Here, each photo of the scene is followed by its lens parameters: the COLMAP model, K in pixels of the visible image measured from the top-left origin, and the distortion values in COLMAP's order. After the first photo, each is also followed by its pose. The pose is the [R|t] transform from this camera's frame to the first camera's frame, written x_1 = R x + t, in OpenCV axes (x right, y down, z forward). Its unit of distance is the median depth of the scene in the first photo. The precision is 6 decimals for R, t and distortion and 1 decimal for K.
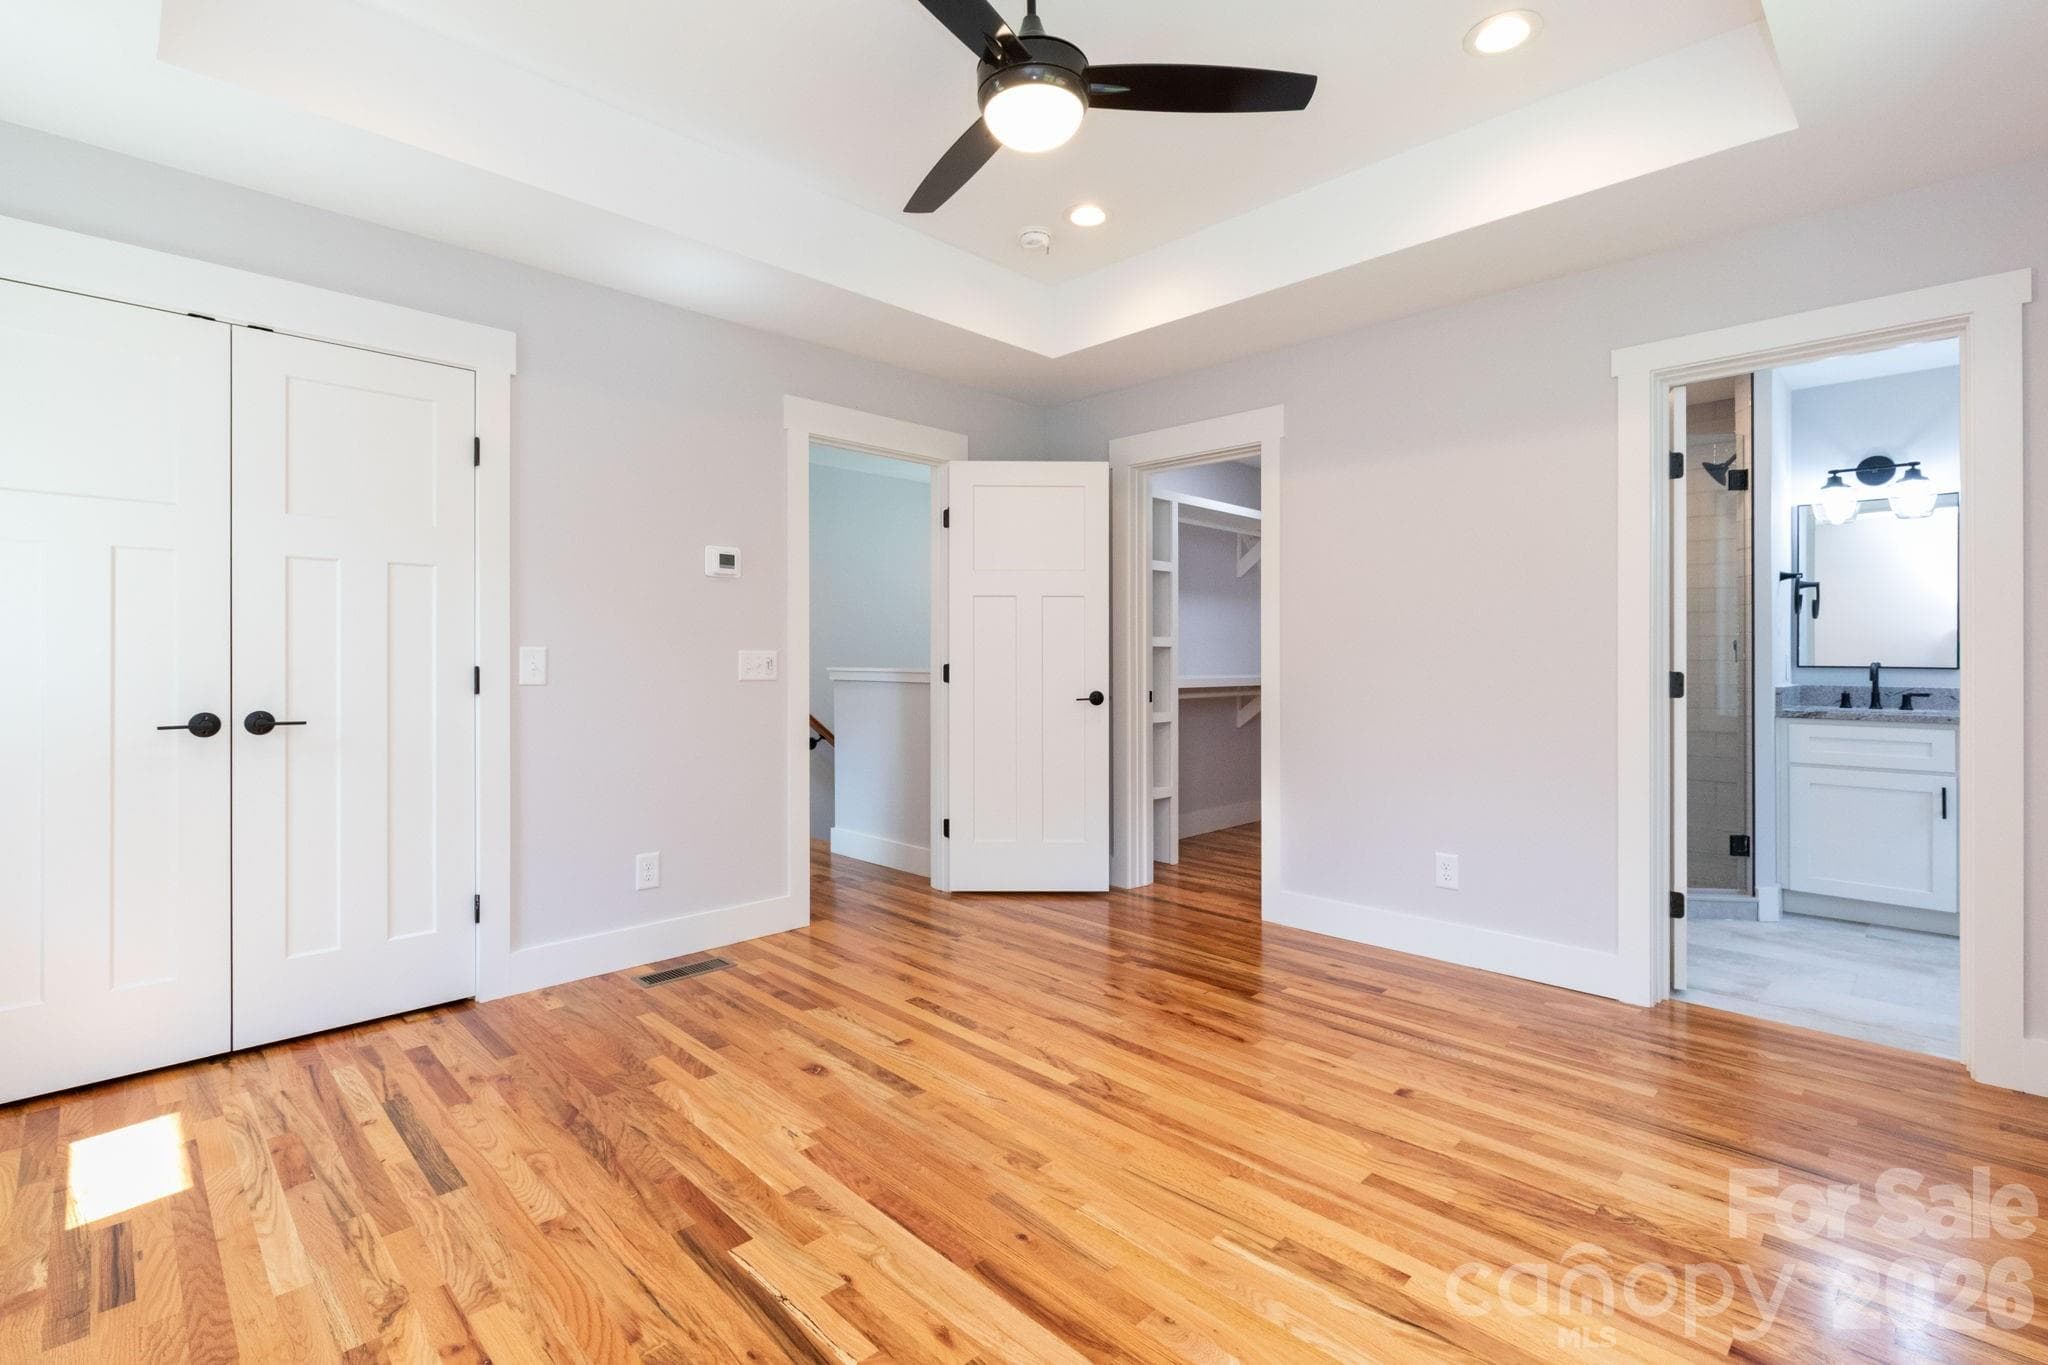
lens RADIAL K [[933.7, 0, 1030.1], [0, 933.7, 660.4], [0, 0, 1]] dist [-0.000063, 0.000077]
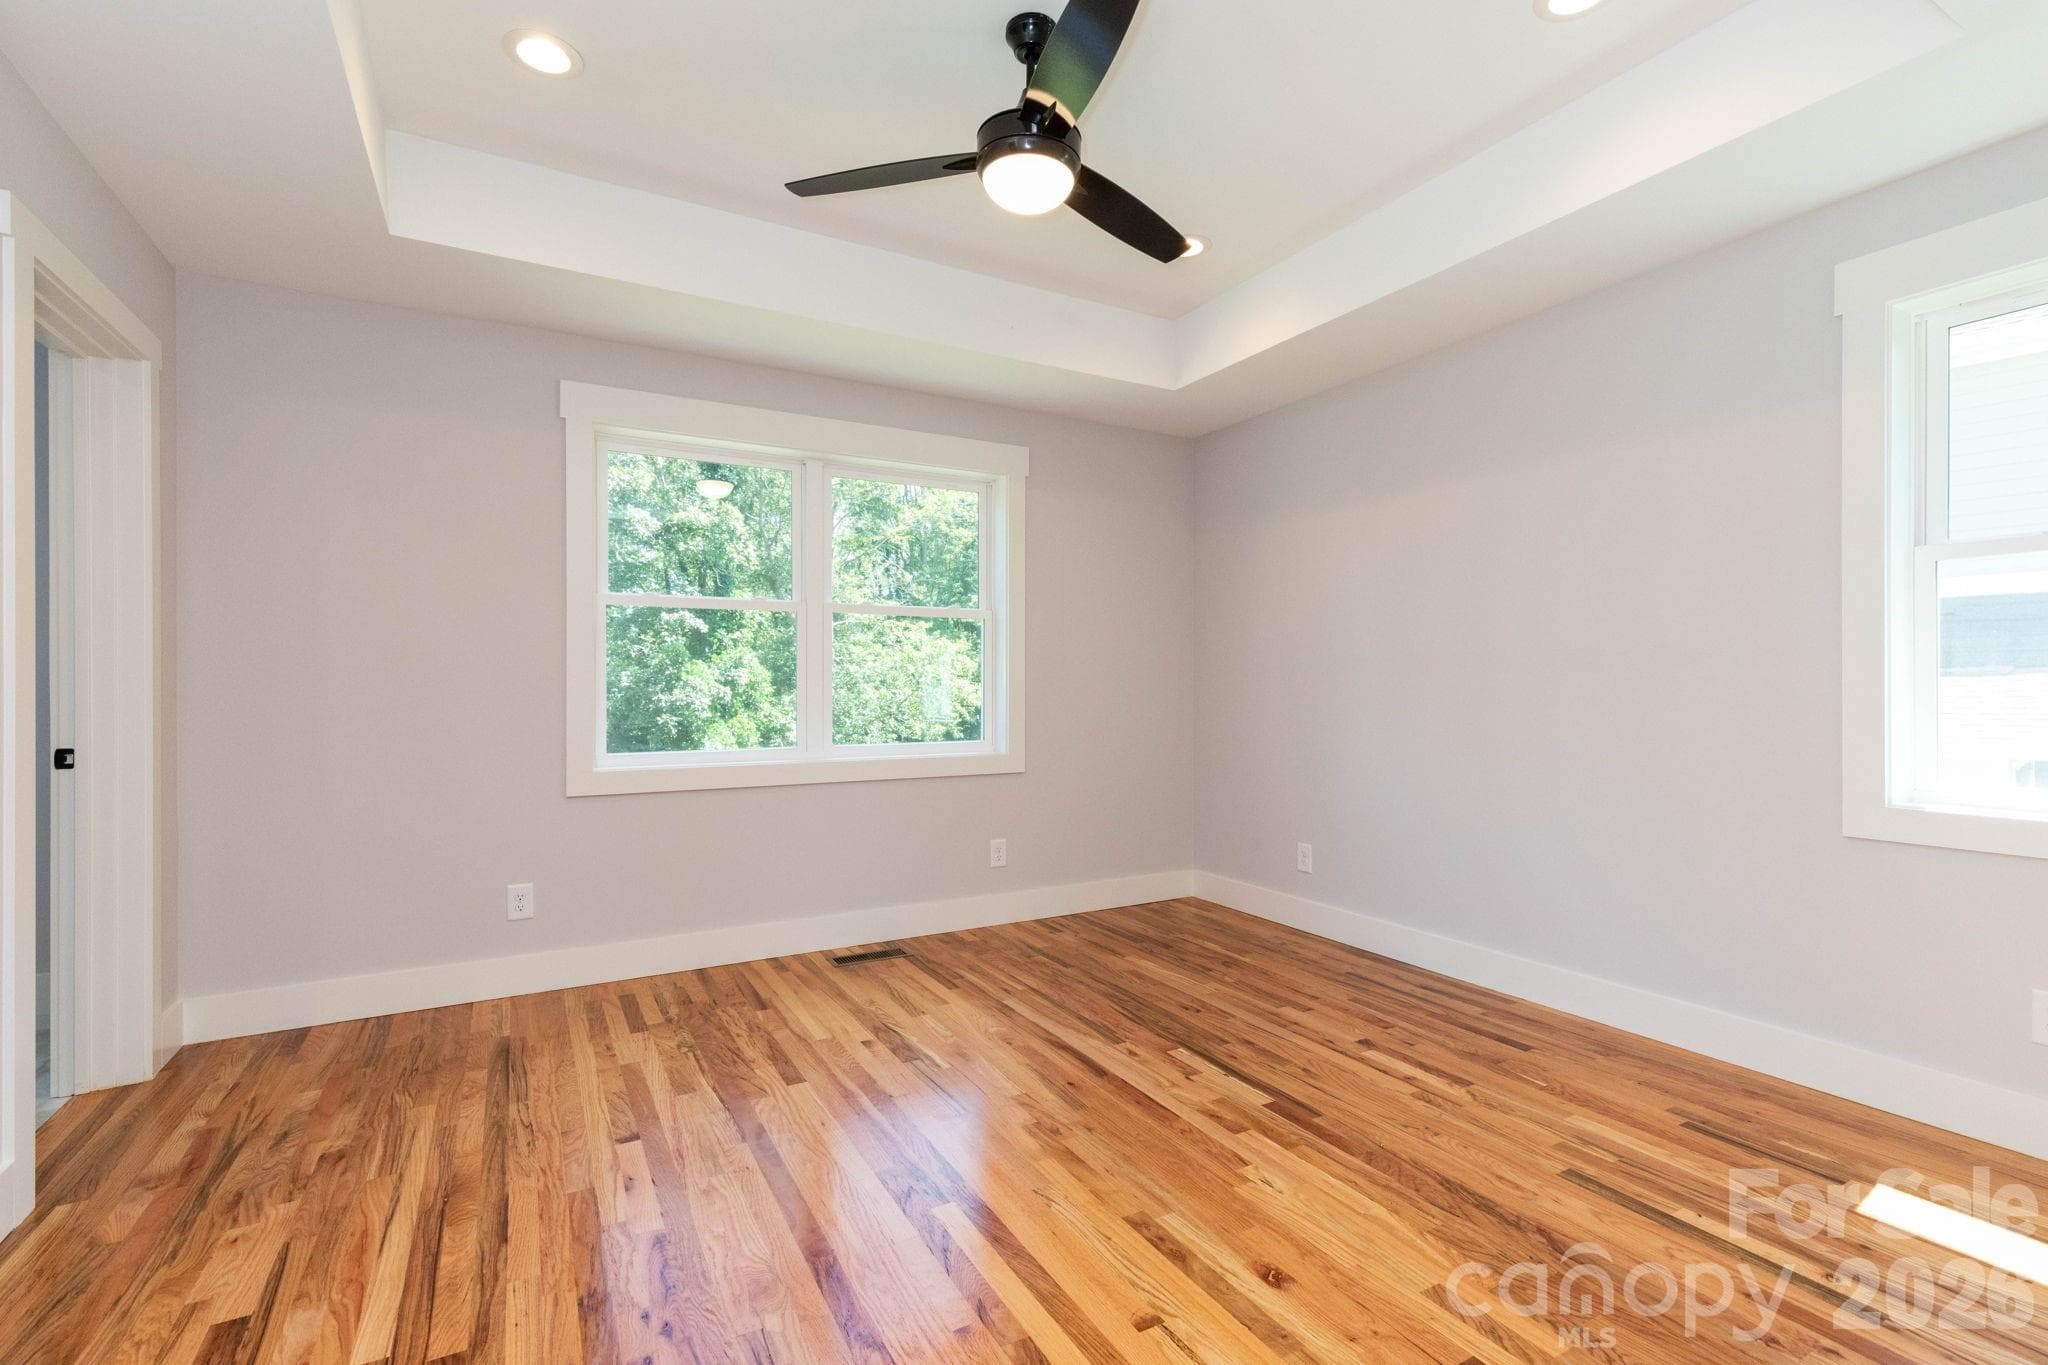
lens RADIAL K [[933.7, 0, 1030.1], [0, 933.7, 660.4], [0, 0, 1]] dist [-0.000063, 0.000077]
pose [[-0.962792, 0.006674, 0.270162, -0.302499], [0.000730, 0.999756, -0.022094, -0.007303], [-0.270243, -0.021075, -0.962561, 2.135296]]
